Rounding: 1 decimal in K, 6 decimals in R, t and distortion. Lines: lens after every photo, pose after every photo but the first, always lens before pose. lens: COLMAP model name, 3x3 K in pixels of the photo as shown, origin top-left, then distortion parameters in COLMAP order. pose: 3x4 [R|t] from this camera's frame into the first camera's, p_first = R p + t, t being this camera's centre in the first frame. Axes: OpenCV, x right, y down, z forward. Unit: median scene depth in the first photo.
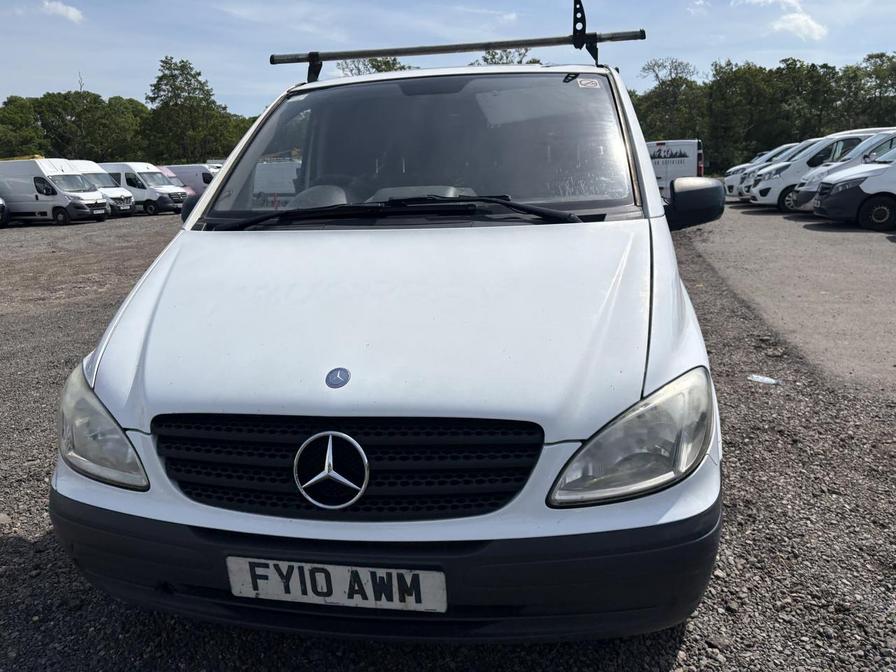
lens RADIAL K [[687.2, 0, 446.7], [0, 687.2, 335.1], [0, 0, 1]] dist [0.022961, -0.024613]
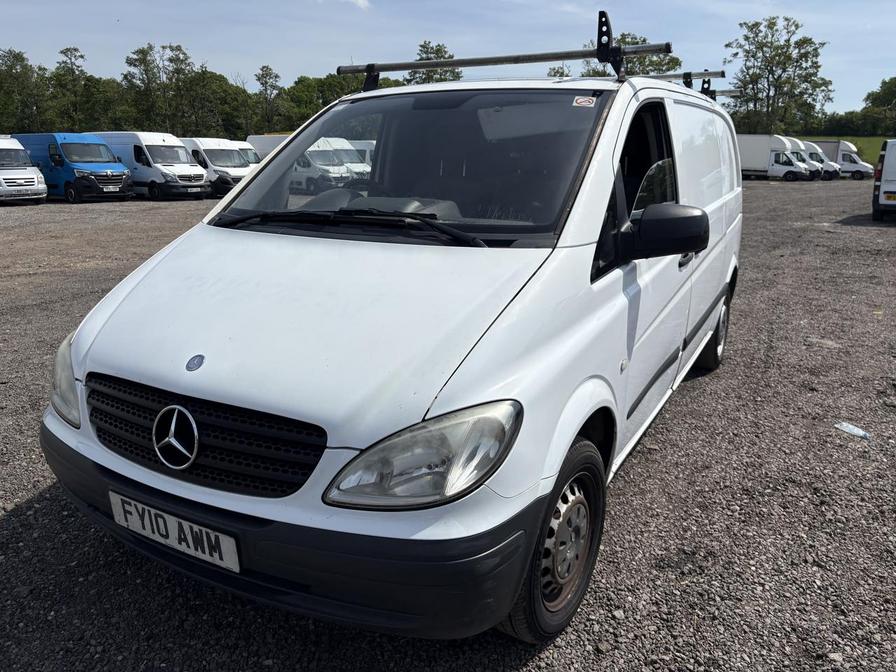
lens RADIAL K [[687.2, 0, 452.5], [0, 687.2, 337.8], [0, 0, 1]] dist [0.022961, -0.024613]
pose [[0.939656, 0.125955, -0.318090, 0.449932], [-0.116582, 0.992000, 0.048413, -0.064892], [0.321644, -0.008408, 0.946823, 0.003115]]
